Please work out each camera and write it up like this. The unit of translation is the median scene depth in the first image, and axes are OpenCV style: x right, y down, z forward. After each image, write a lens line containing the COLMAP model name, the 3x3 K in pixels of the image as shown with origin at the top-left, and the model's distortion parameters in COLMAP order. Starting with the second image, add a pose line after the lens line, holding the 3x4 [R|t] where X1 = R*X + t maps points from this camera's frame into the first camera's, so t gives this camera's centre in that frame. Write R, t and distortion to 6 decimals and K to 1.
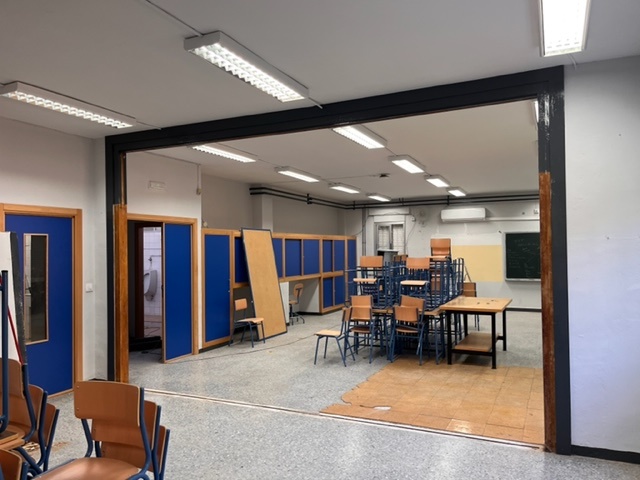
lens RADIAL K [[488.6, 0, 318.1], [0, 488.6, 242.3], [0, 0, 1]] dist [0.037381, -0.006850]
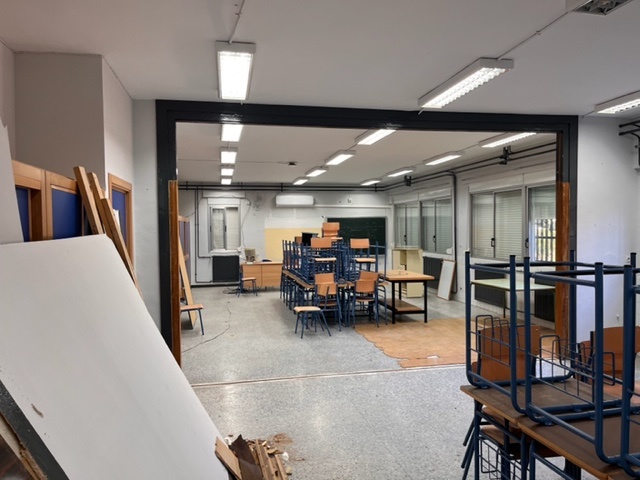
lens RADIAL K [[488.6, 0, 318.9], [0, 488.6, 240.7], [0, 0, 1]] dist [0.037381, -0.006850]
pose [[0.795993, -0.010724, 0.605211, -0.621075], [-0.009392, 0.999504, 0.030064, 0.001353], [-0.605233, -0.029614, 0.795497, 0.128393]]
